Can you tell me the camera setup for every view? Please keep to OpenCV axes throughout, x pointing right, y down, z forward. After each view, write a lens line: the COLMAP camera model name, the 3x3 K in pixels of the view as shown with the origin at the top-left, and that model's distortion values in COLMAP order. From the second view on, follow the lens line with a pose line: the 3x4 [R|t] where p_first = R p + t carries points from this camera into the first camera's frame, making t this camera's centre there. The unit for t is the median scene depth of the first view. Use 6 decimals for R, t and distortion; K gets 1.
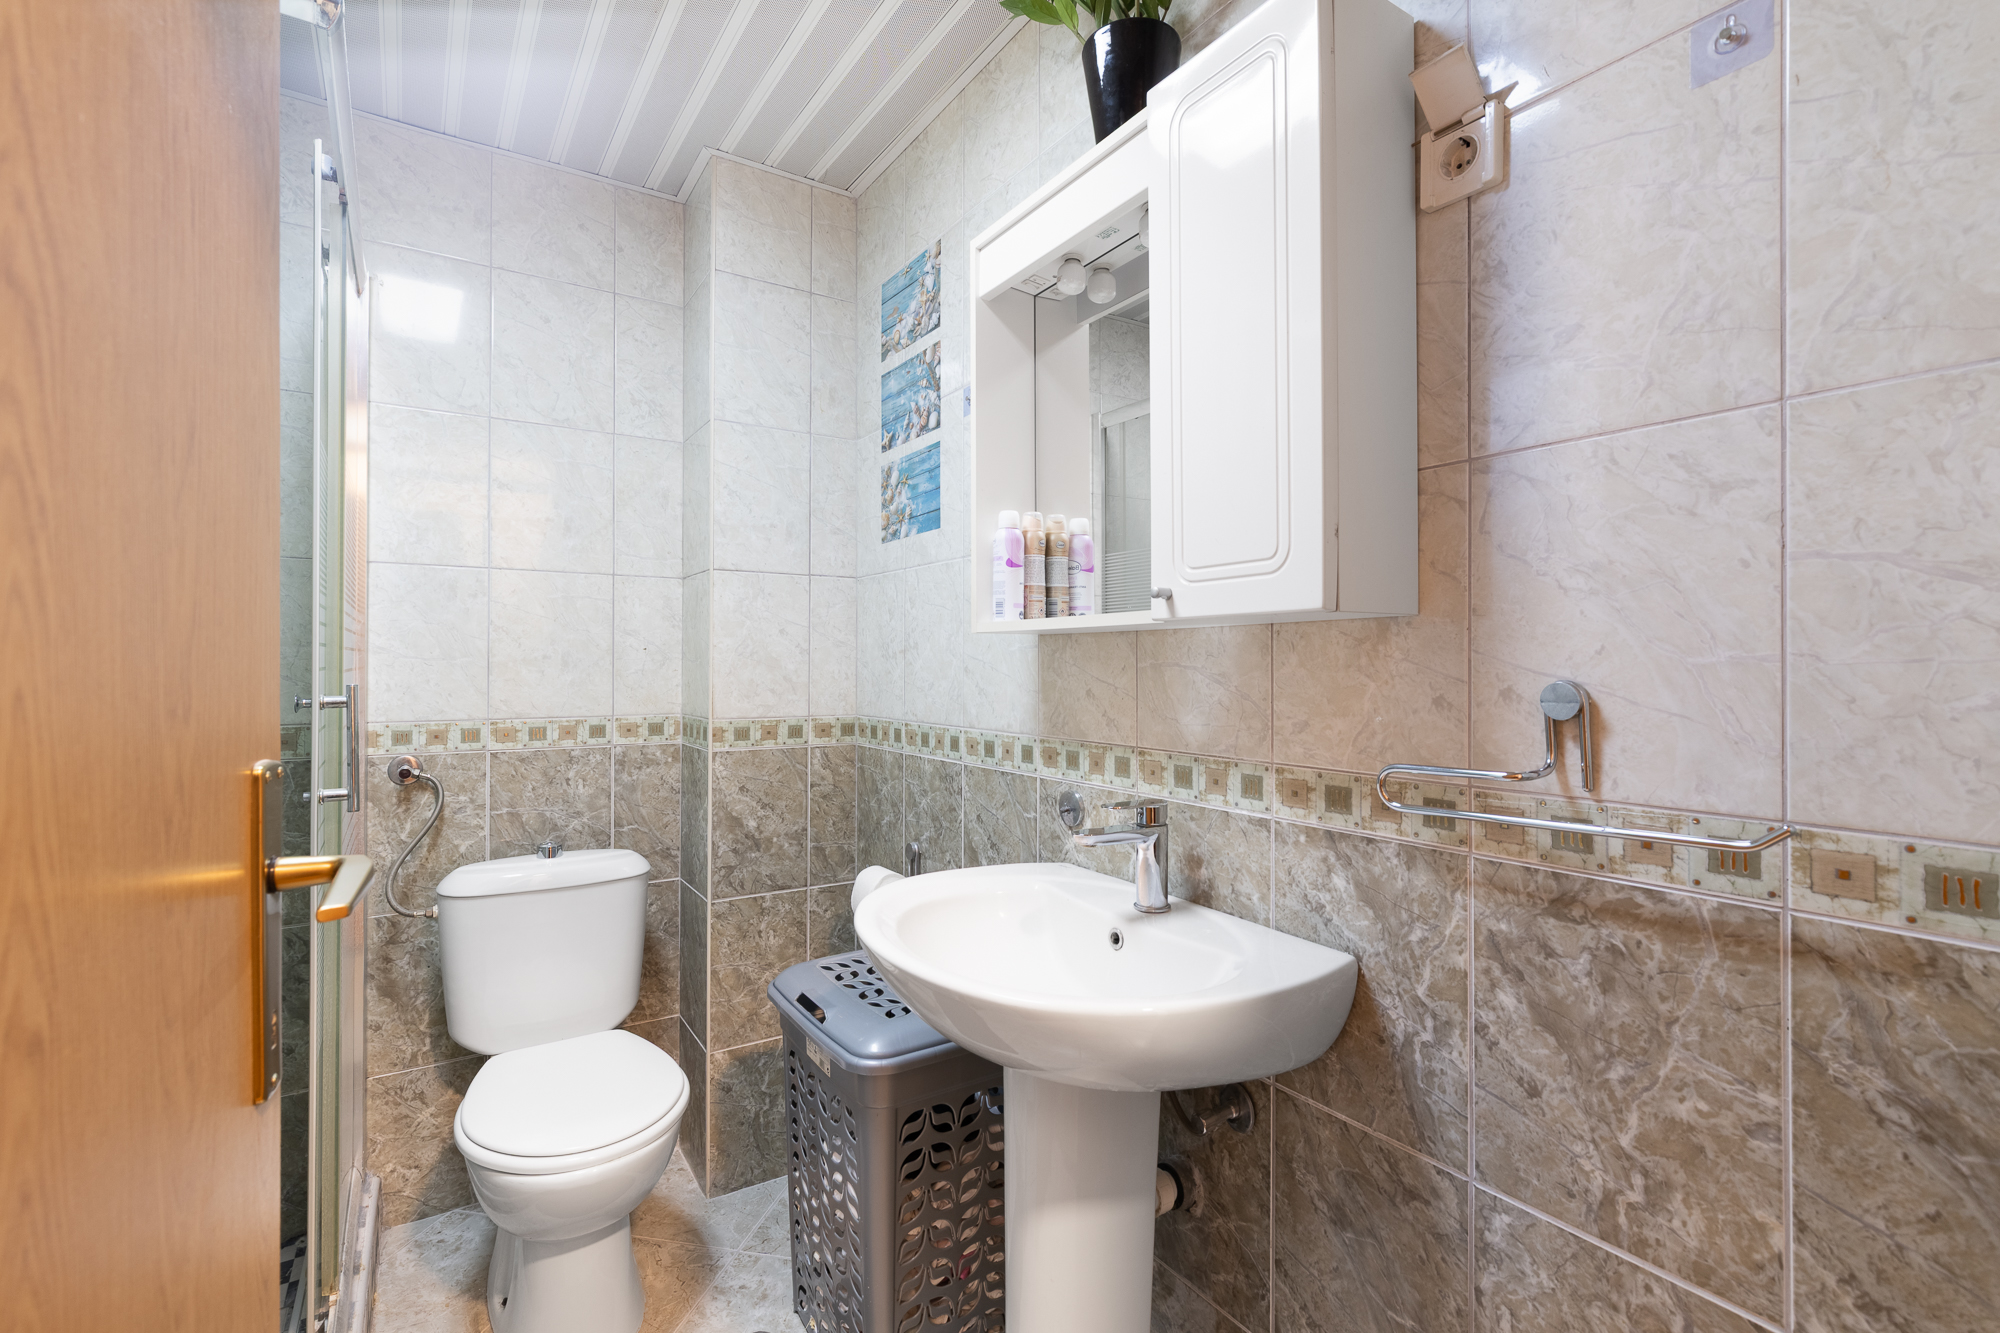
lens RADIAL K [[898.5, 0, 1004.7], [0, 898.5, 664.7], [0, 0, 1]] dist [-0.001295, 0.000551]
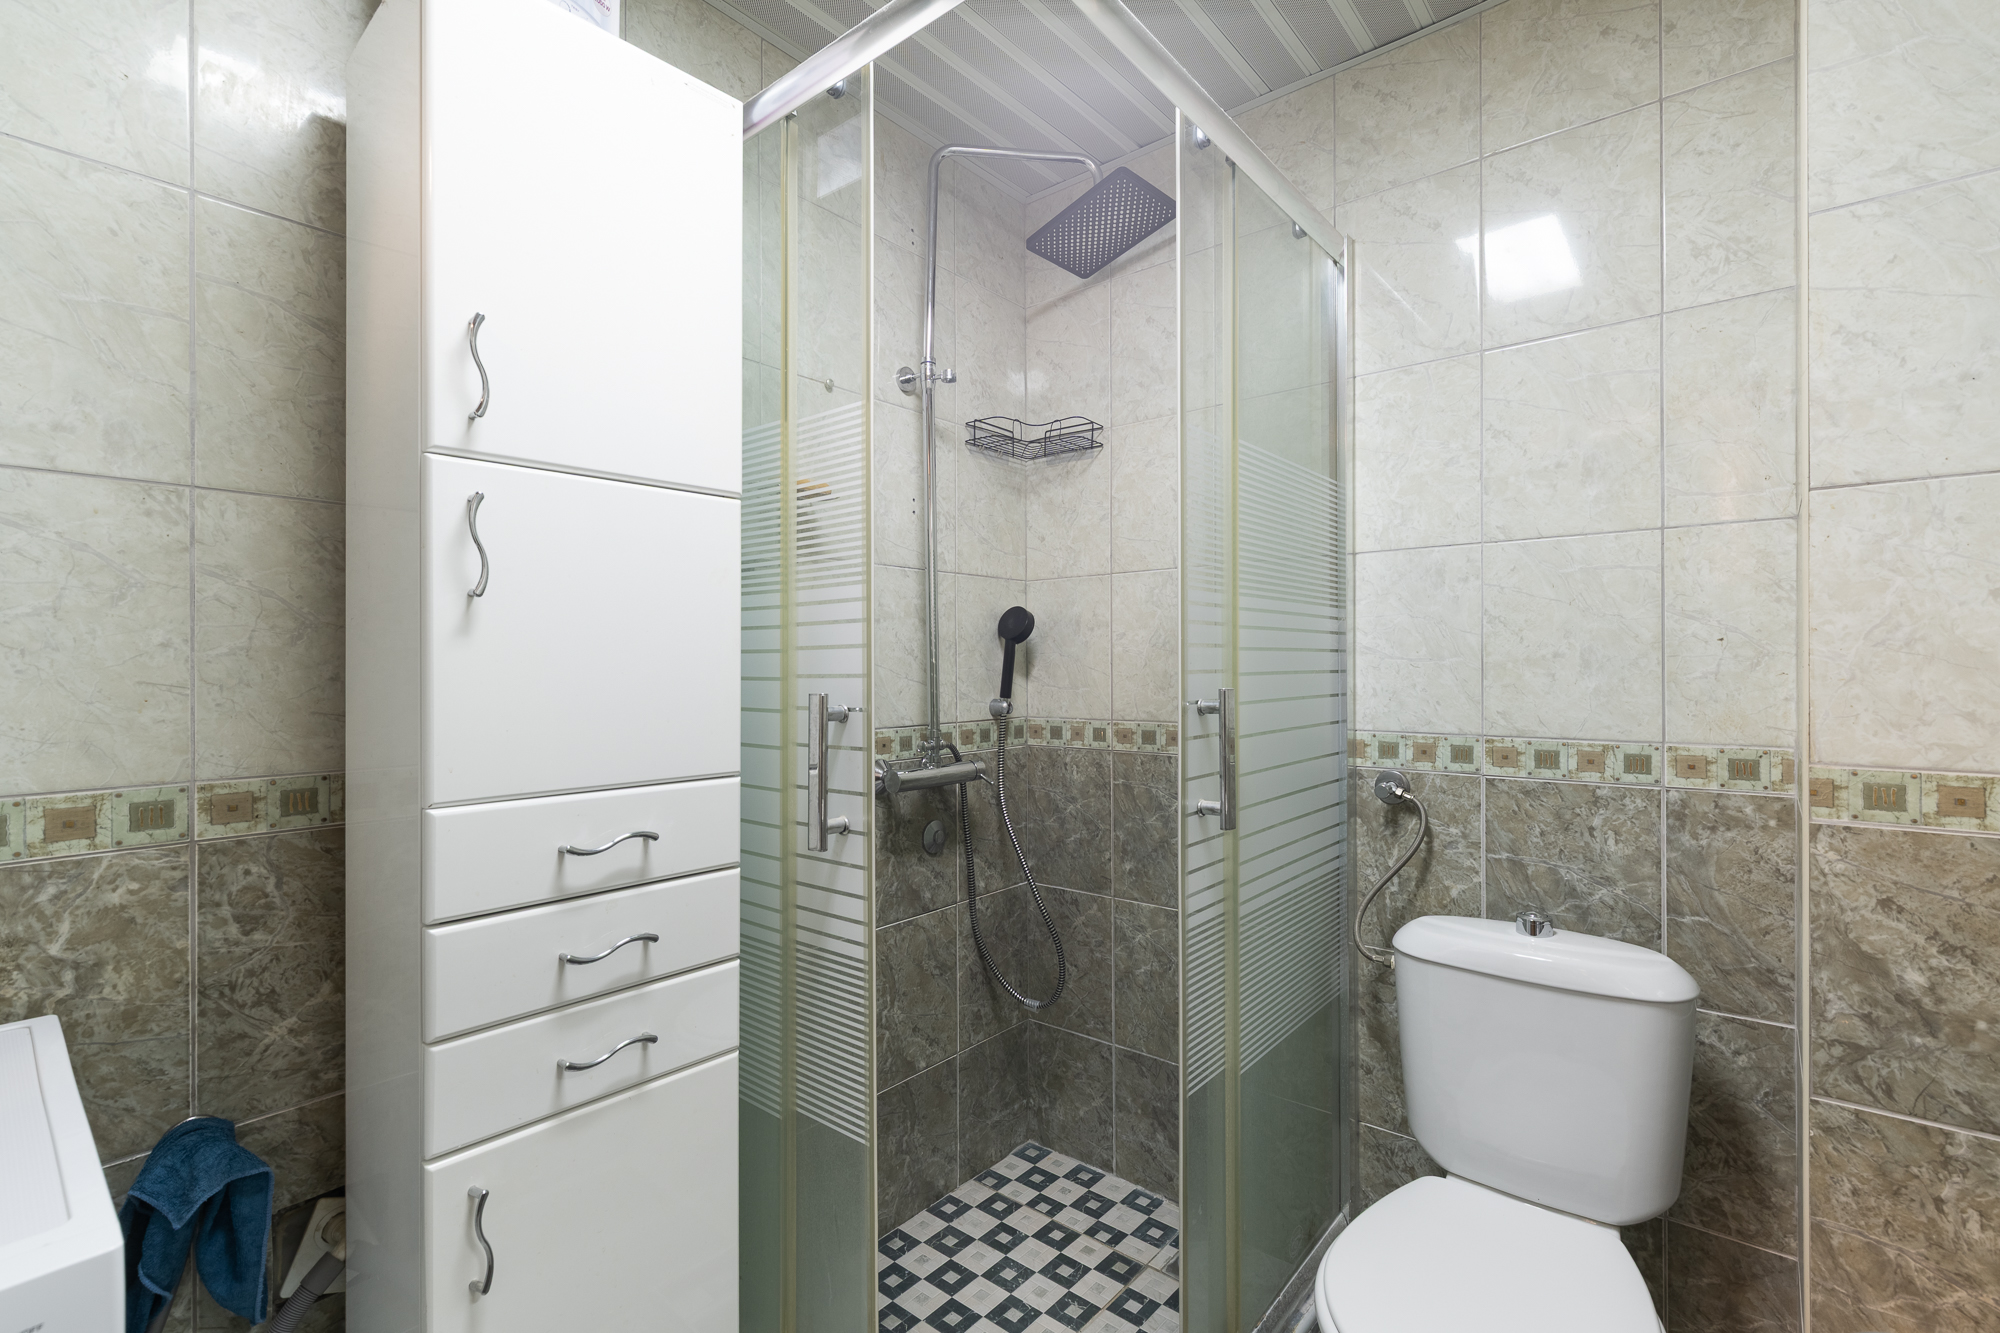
lens RADIAL K [[898.5, 0, 1004.6], [0, 898.5, 665.2], [0, 0, 1]] dist [-0.001295, 0.000551]
pose [[0.298056, -0.005936, -0.954530, 0.049866], [0.004008, 0.999980, -0.004967, 0.001596], [0.954540, -0.002345, 0.298074, 0.362104]]
